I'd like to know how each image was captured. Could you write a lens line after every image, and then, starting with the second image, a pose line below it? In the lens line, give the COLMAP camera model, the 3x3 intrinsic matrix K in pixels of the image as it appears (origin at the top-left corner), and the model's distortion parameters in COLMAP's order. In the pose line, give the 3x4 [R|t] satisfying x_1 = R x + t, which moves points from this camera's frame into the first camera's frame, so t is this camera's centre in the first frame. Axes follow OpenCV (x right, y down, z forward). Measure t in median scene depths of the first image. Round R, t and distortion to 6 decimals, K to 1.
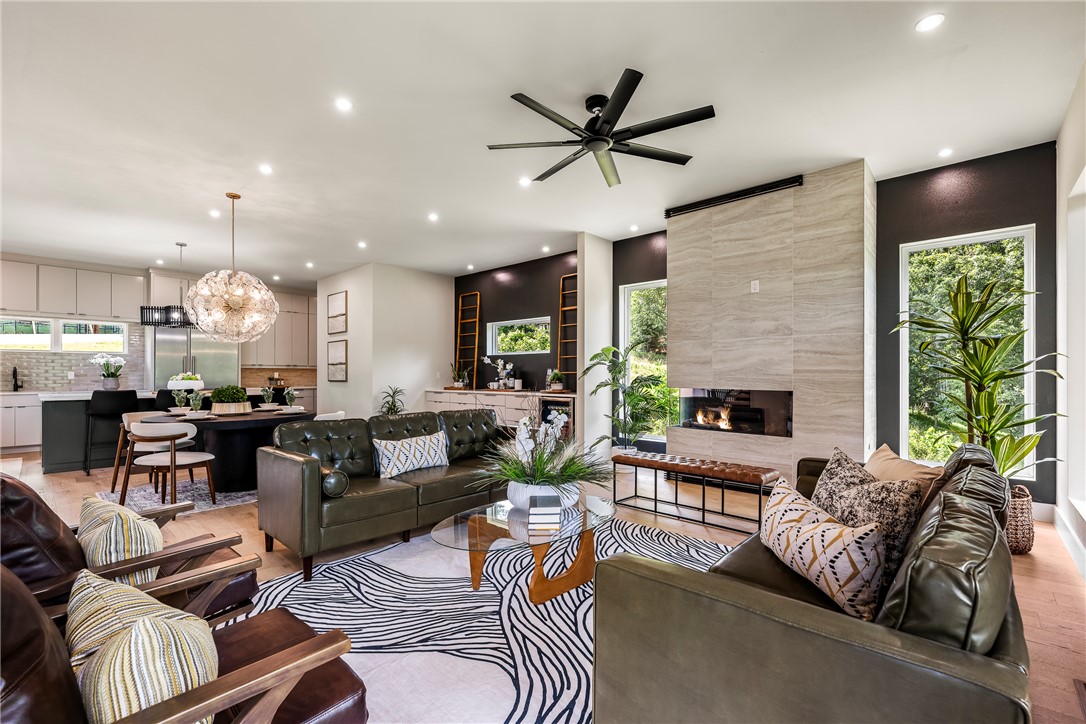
lens RADIAL K [[464.6, 0, 540.3], [0, 464.6, 371.0], [0, 0, 1]] dist [0.000298, 0.000782]
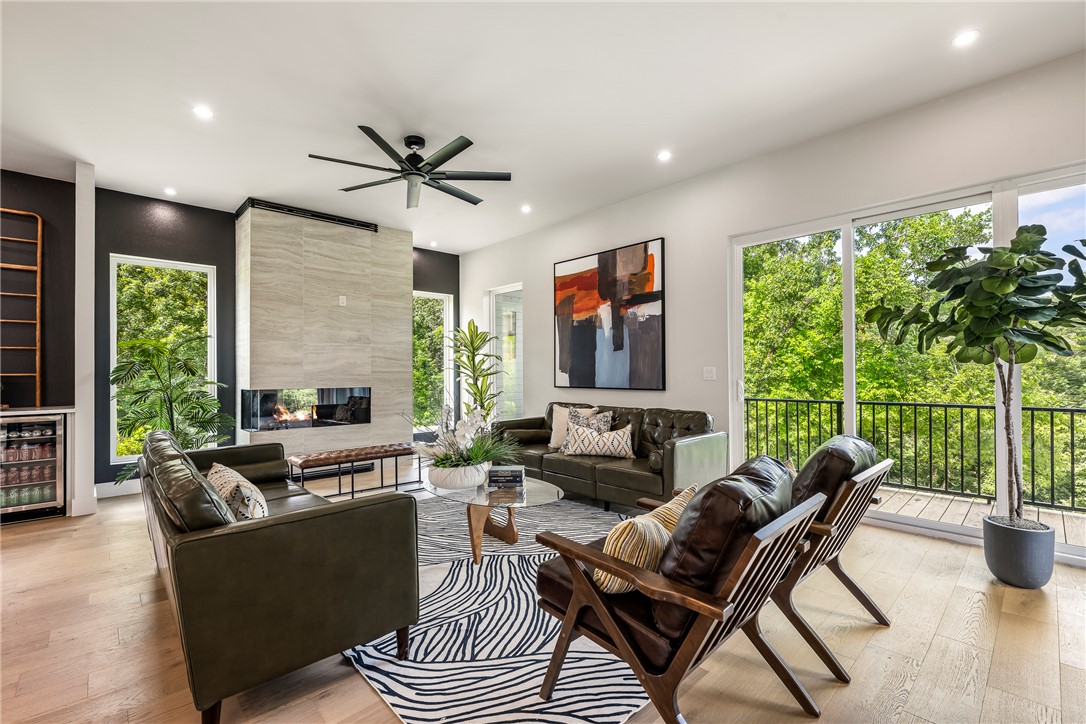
lens RADIAL K [[462.5, 0, 536.0], [0, 462.5, 366.2], [0, 0, 1]] dist [-0.001109, 0.000009]
pose [[0.092376, 0.010344, 0.995671, -0.671557], [-0.000089, 0.999946, -0.010380, -0.002096], [-0.995724, 0.000870, 0.092372, 0.399801]]
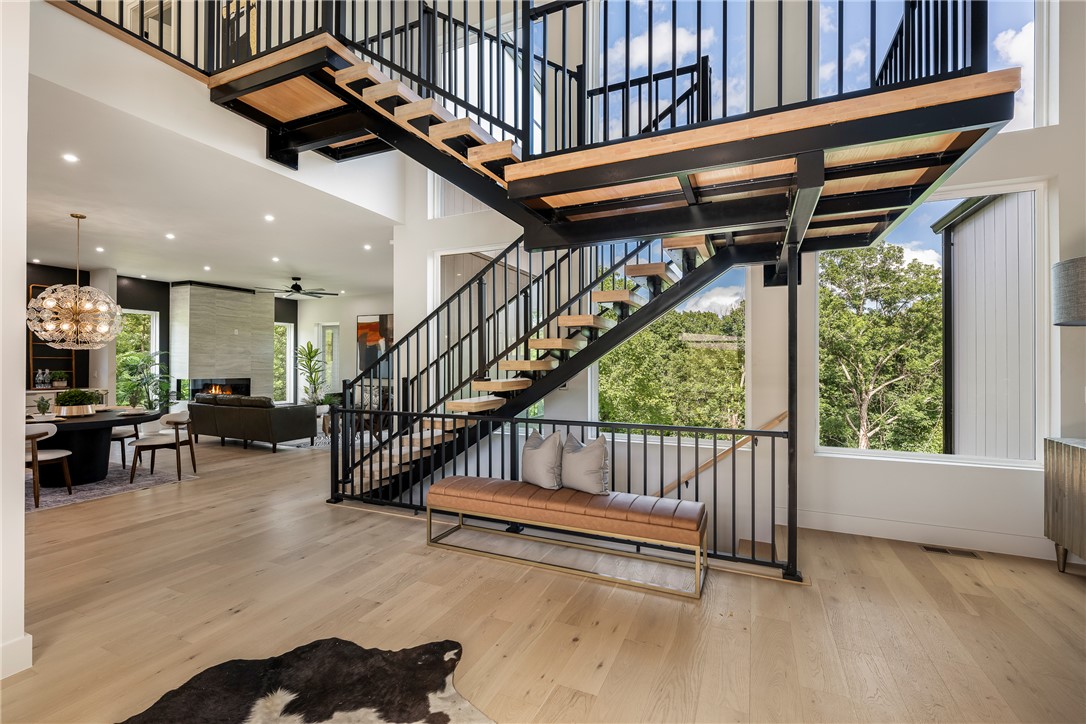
lens RADIAL K [[464.6, 0, 537.5], [0, 464.6, 362.8], [0, 0, 1]] dist [0.000298, 0.000782]
pose [[-0.305770, 0.003655, 0.952098, -2.115794], [-0.009438, 0.999932, -0.006870, -0.031901], [-0.952059, -0.011087, -0.305715, 0.303135]]
